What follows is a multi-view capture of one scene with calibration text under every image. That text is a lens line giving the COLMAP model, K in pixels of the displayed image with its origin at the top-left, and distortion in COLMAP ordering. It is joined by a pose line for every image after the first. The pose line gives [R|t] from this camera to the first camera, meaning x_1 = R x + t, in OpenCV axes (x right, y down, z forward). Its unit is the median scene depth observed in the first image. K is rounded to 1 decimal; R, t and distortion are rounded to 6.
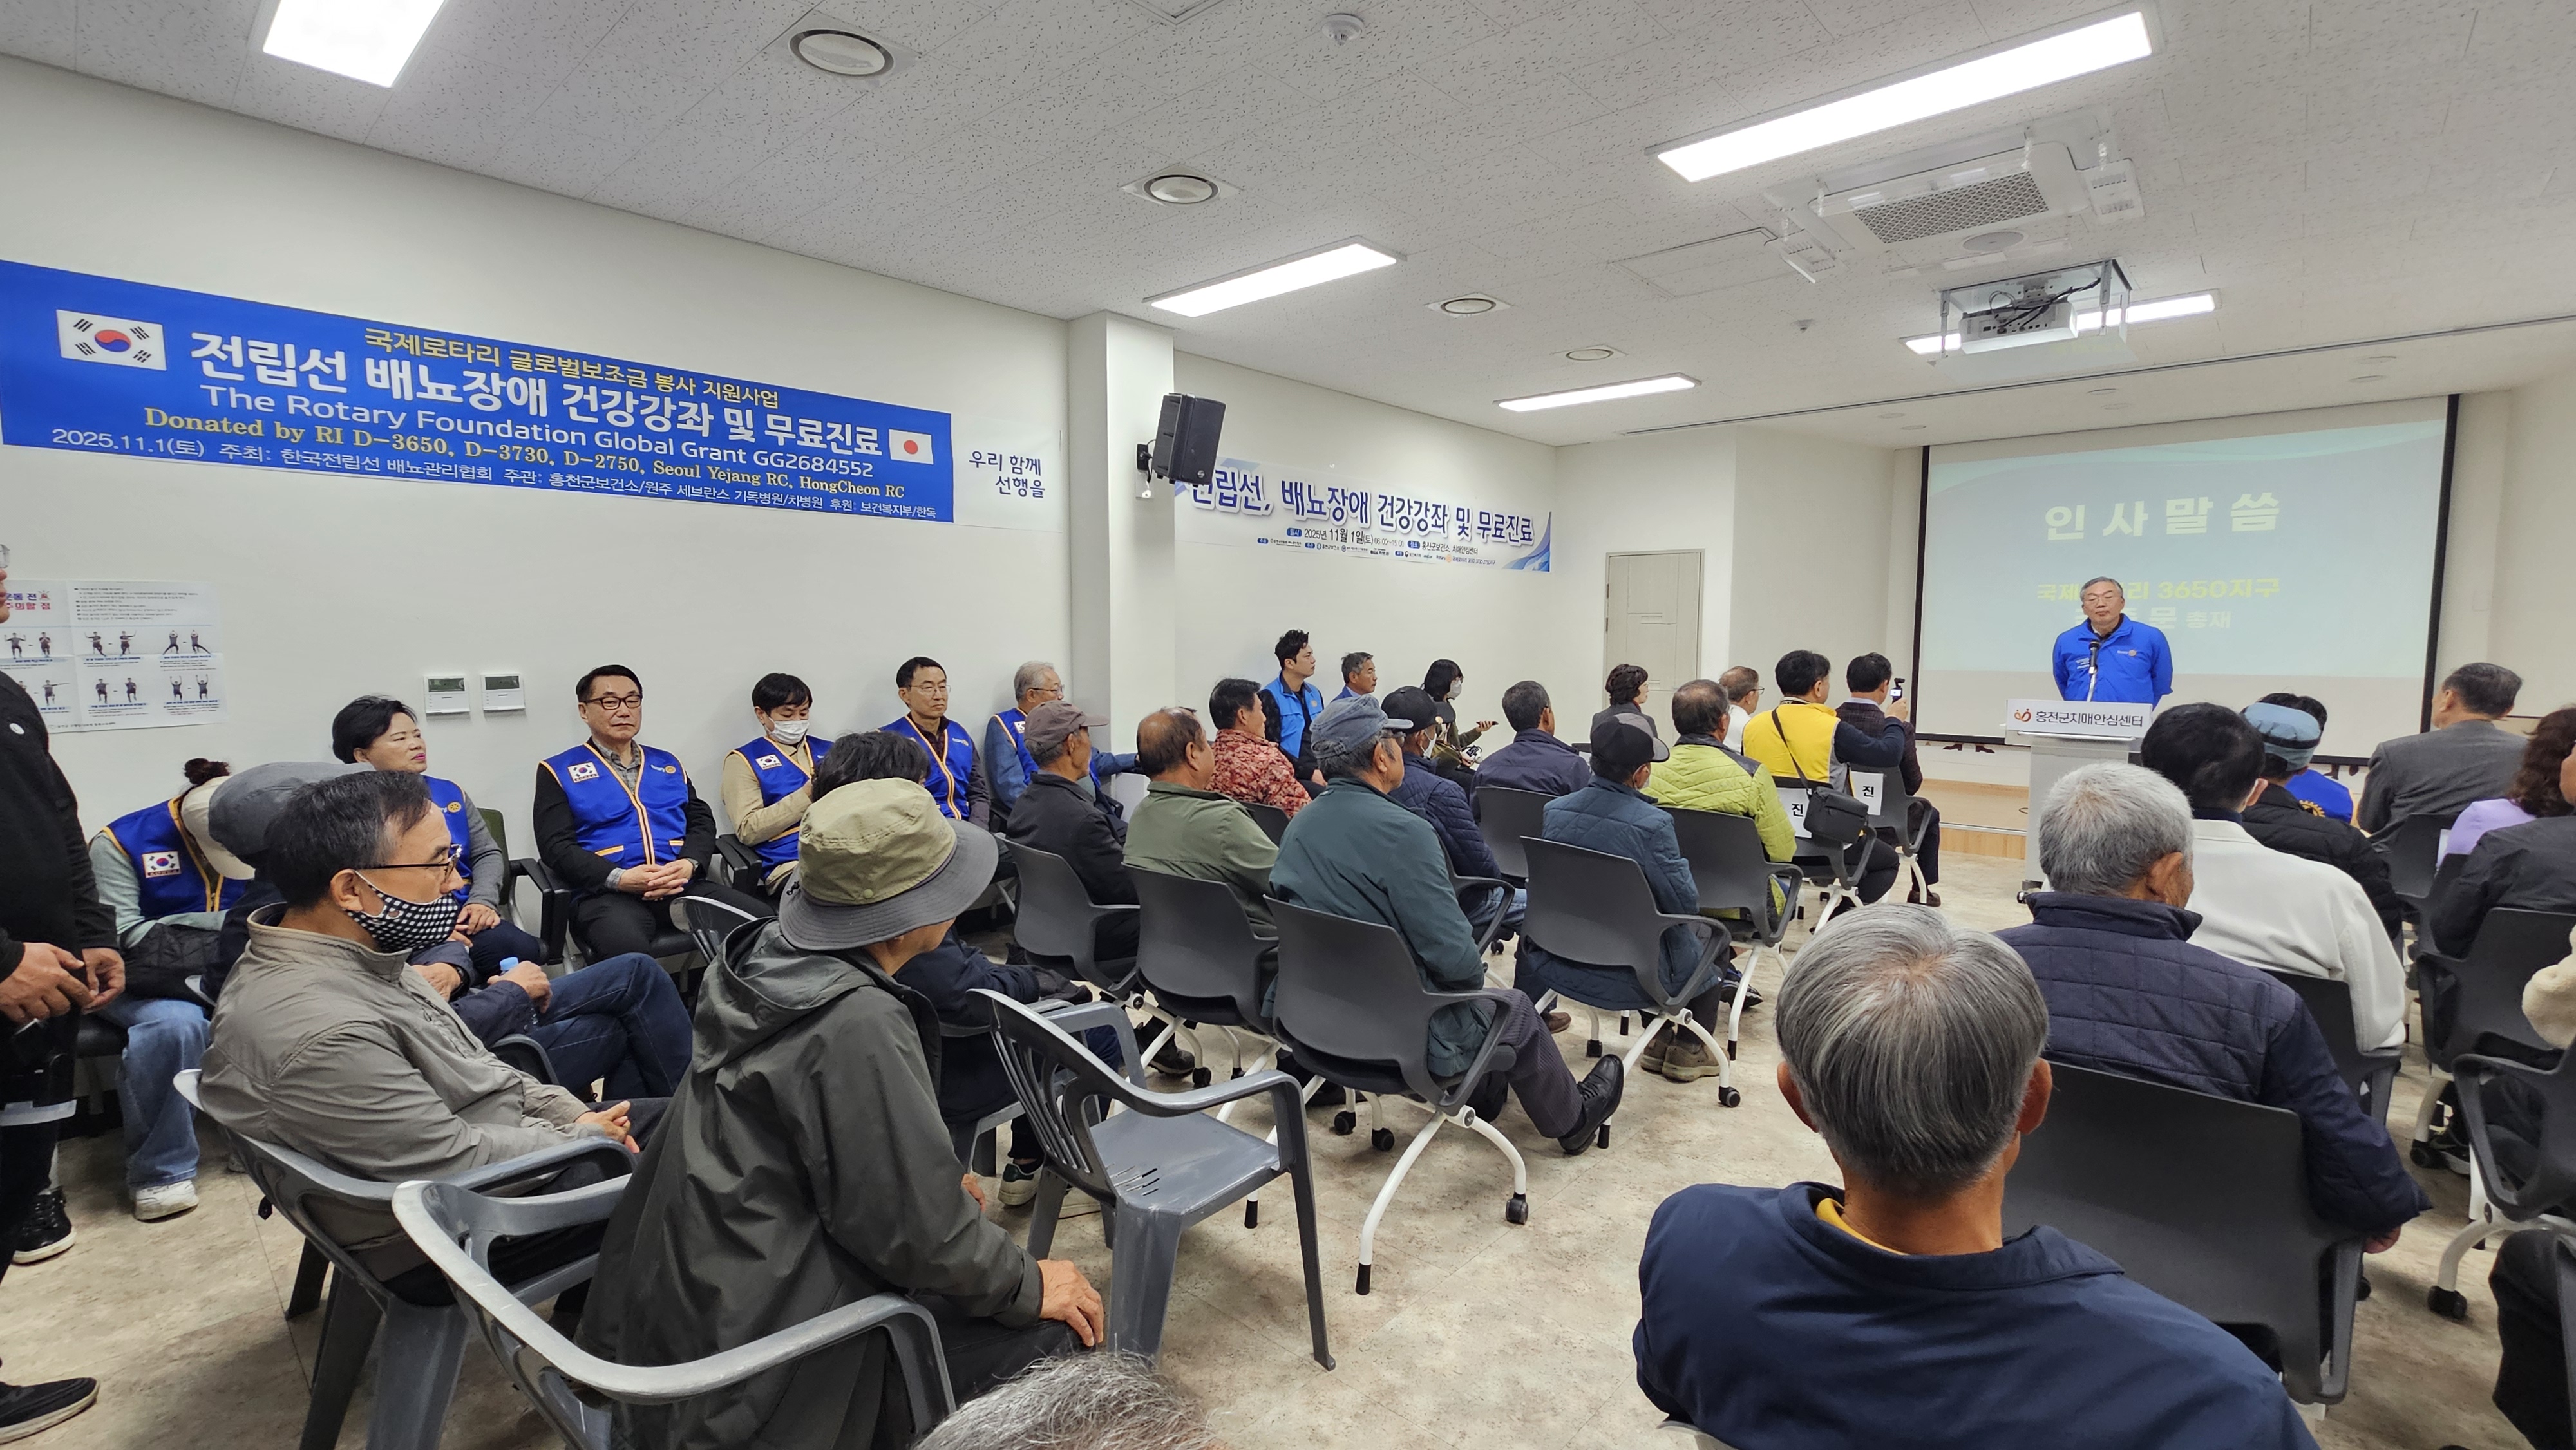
lens RADIAL K [[1118.4, 0, 1288.0], [0, 1118.4, 725.0], [0, 0, 1]] dist [-0.002826, 0.002237]
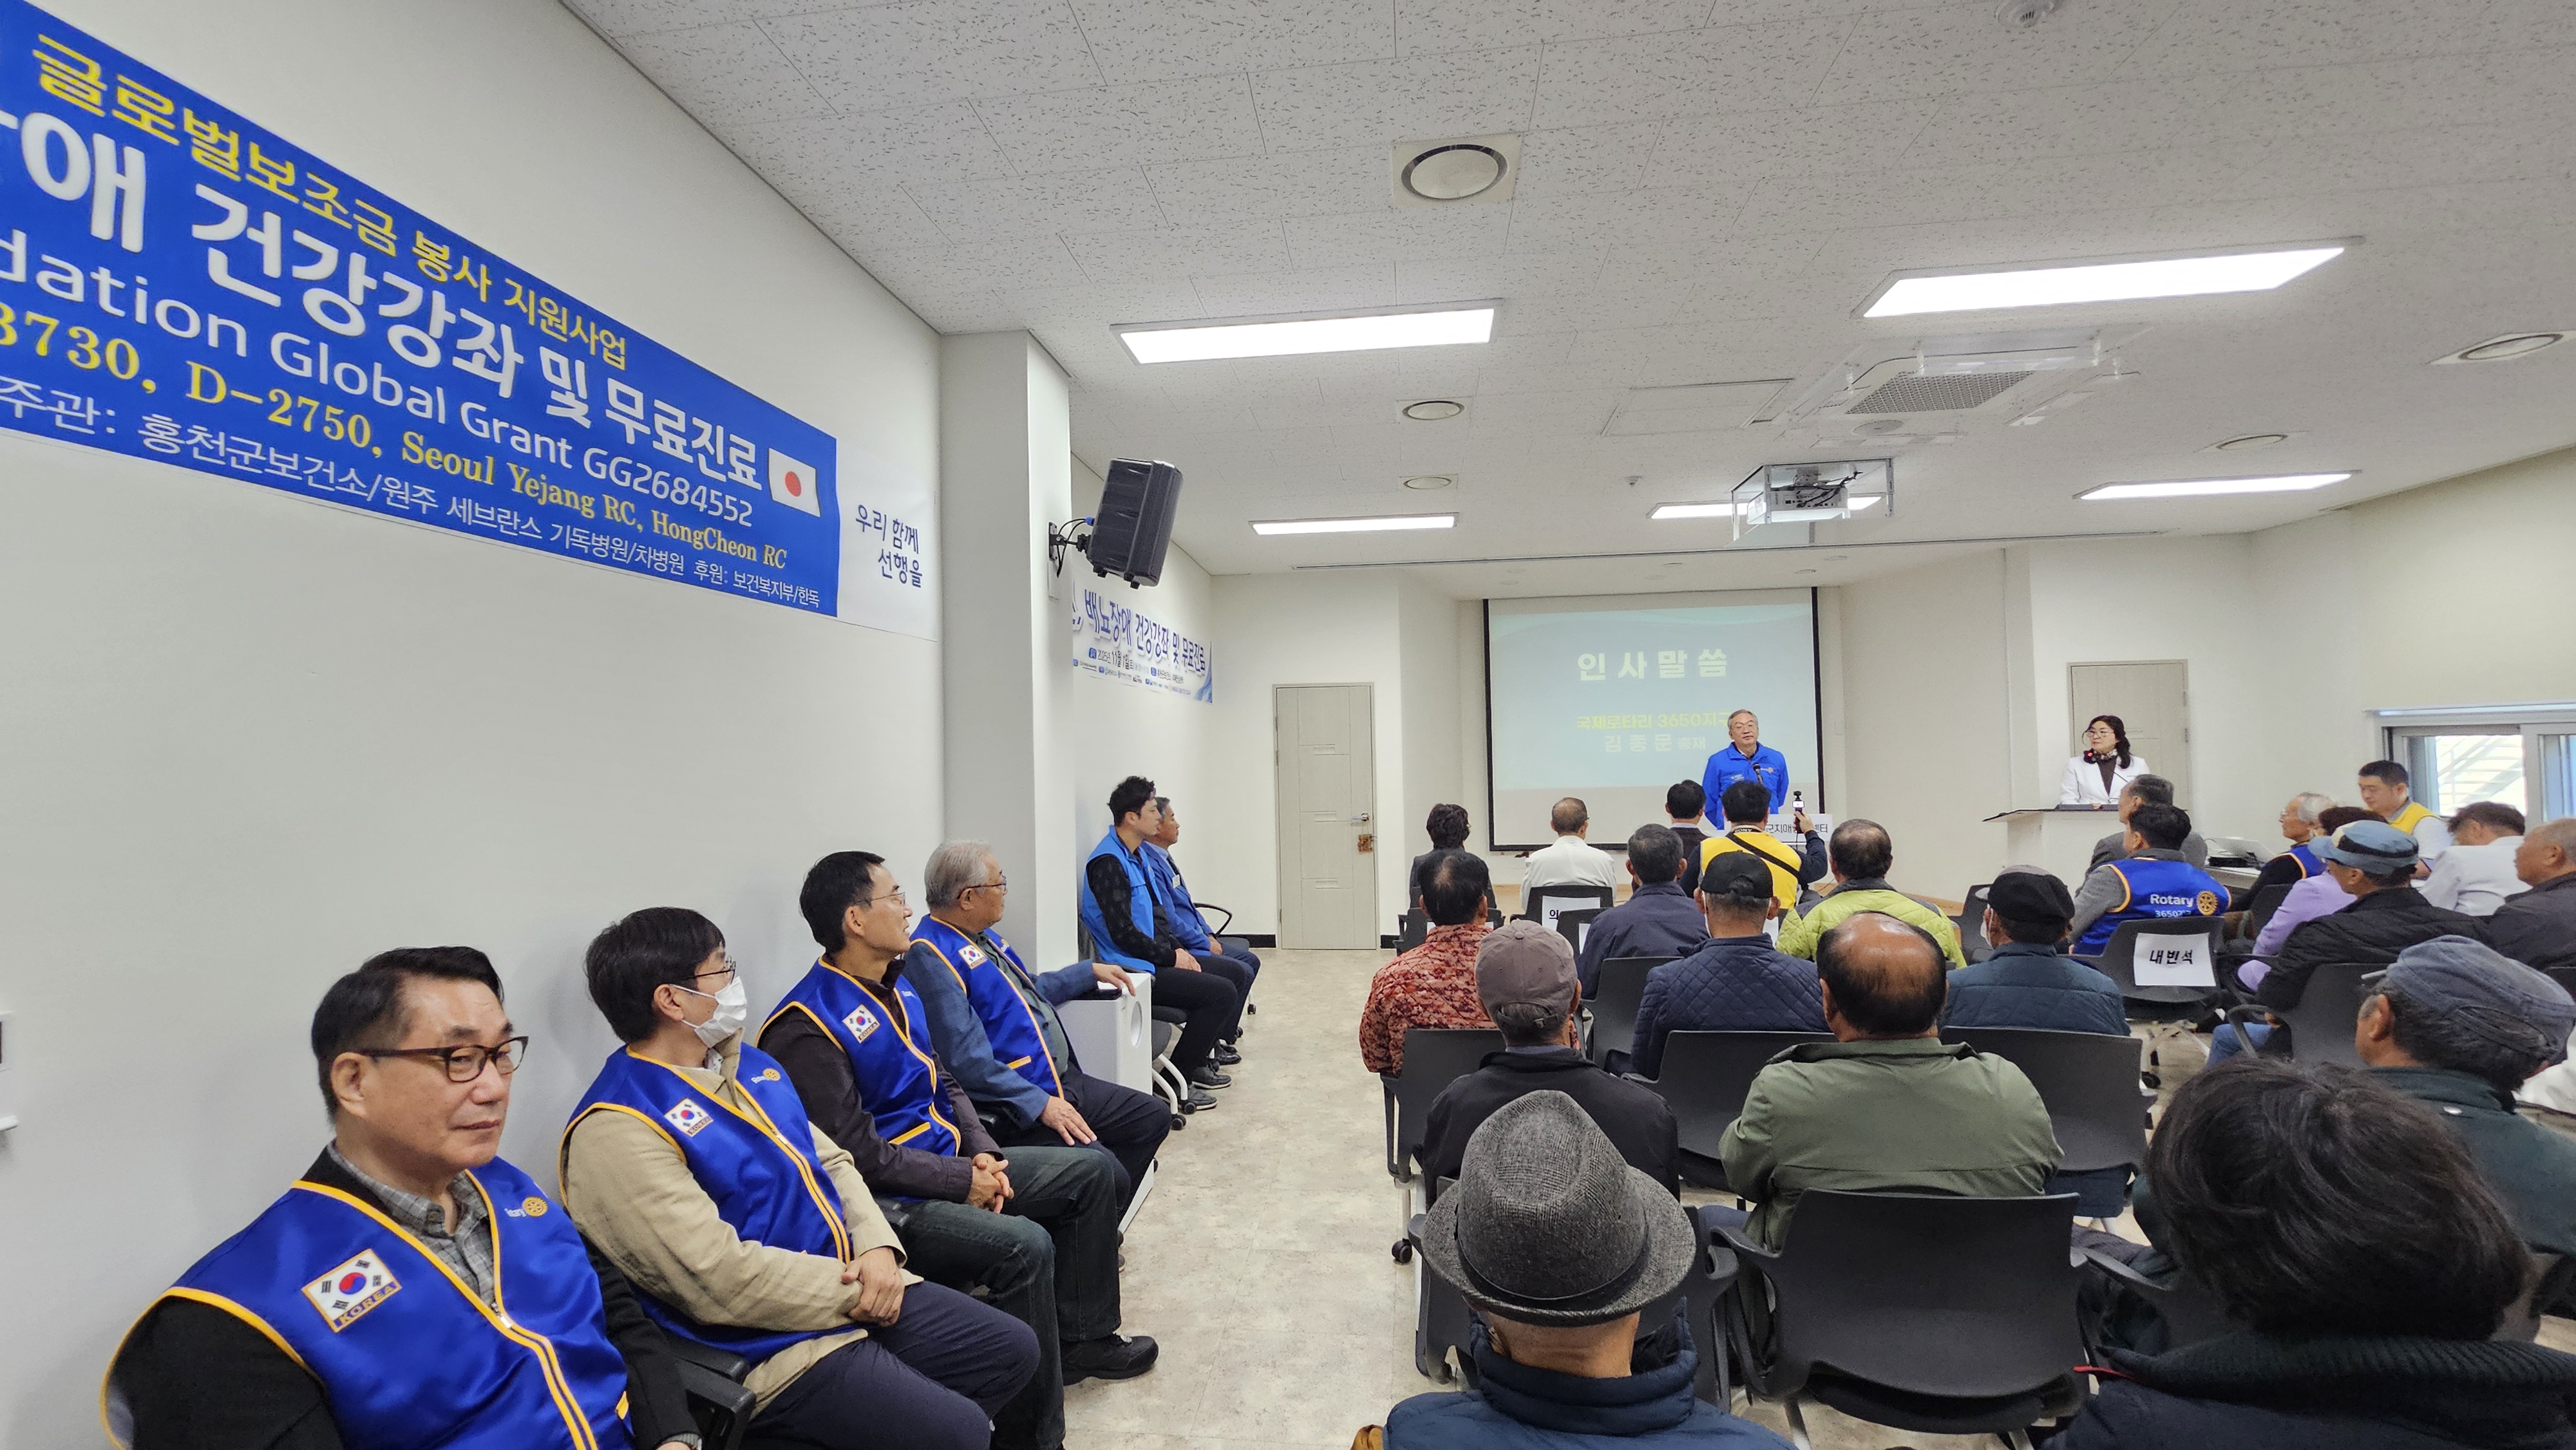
lens RADIAL K [[1065.0, 0, 1289.9], [0, 1065.0, 717.8], [0, 0, 1]] dist [-0.002072, 0.003578]
pose [[0.815673, -0.000556, 0.578512, -0.536928], [0.070021, 0.992743, -0.097772, -0.069990], [-0.574259, 0.120258, 0.809793, 0.512965]]
